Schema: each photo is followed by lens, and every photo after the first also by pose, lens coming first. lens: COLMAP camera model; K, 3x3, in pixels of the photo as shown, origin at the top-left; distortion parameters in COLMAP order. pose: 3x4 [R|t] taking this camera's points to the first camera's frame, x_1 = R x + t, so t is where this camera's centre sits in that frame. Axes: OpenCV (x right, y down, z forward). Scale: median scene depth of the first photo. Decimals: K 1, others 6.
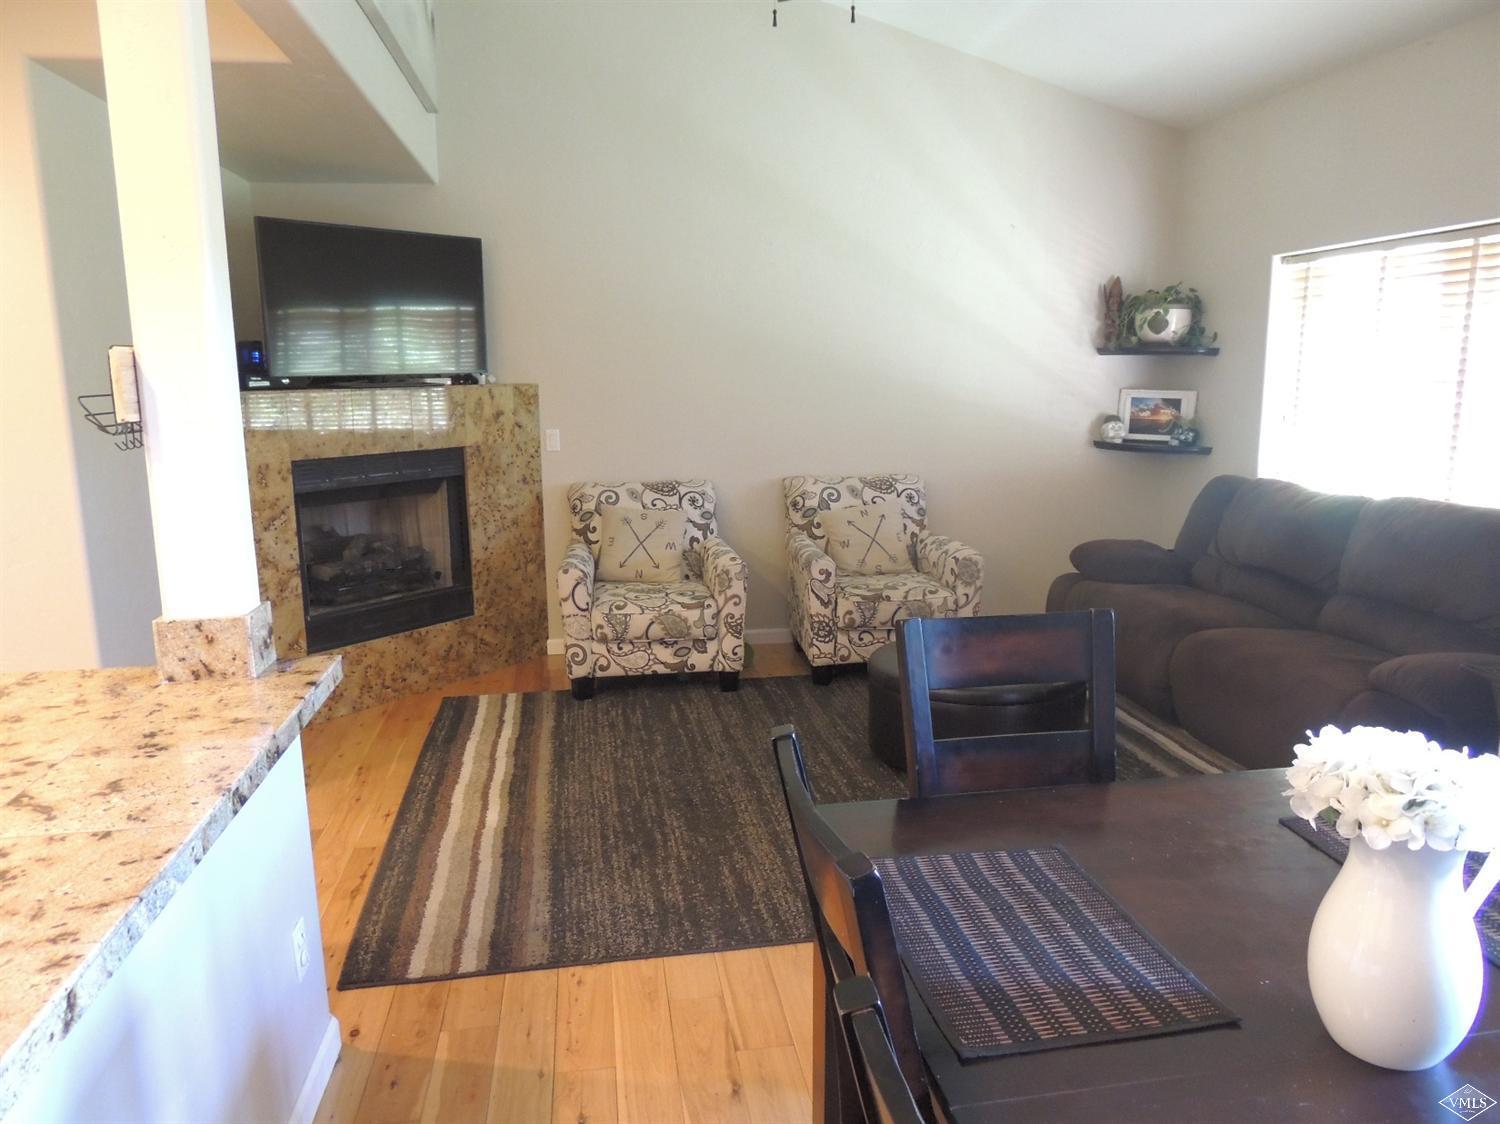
lens RADIAL K [[1082.9, 0, 744.2], [0, 1082.9, 558.0], [0, 0, 1]] dist [0.002224, -0.000728]
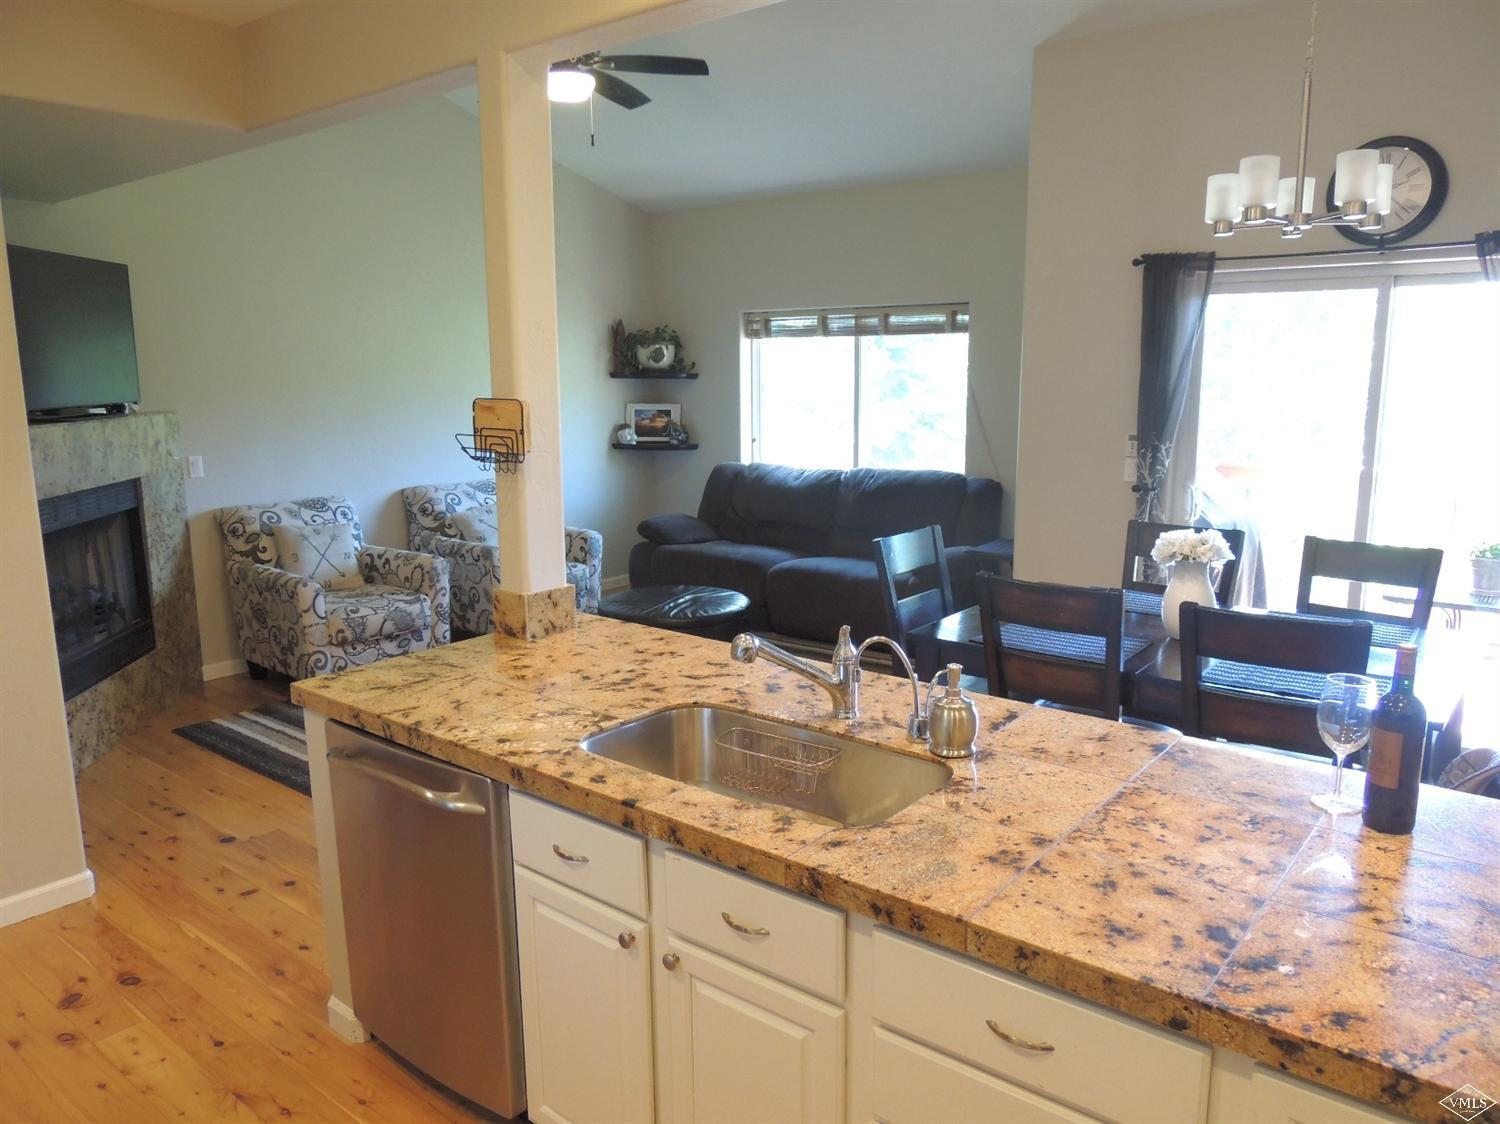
lens RADIAL K [[1082.9, 0, 744.2], [0, 1082.9, 558.0], [0, 0, 1]] dist [0.002224, -0.000728]
pose [[0.747007, -0.114584, 0.654867, -0.498869], [0.118098, 0.992240, 0.038901, -0.004173], [-0.654243, 0.048279, 0.754742, -0.093910]]
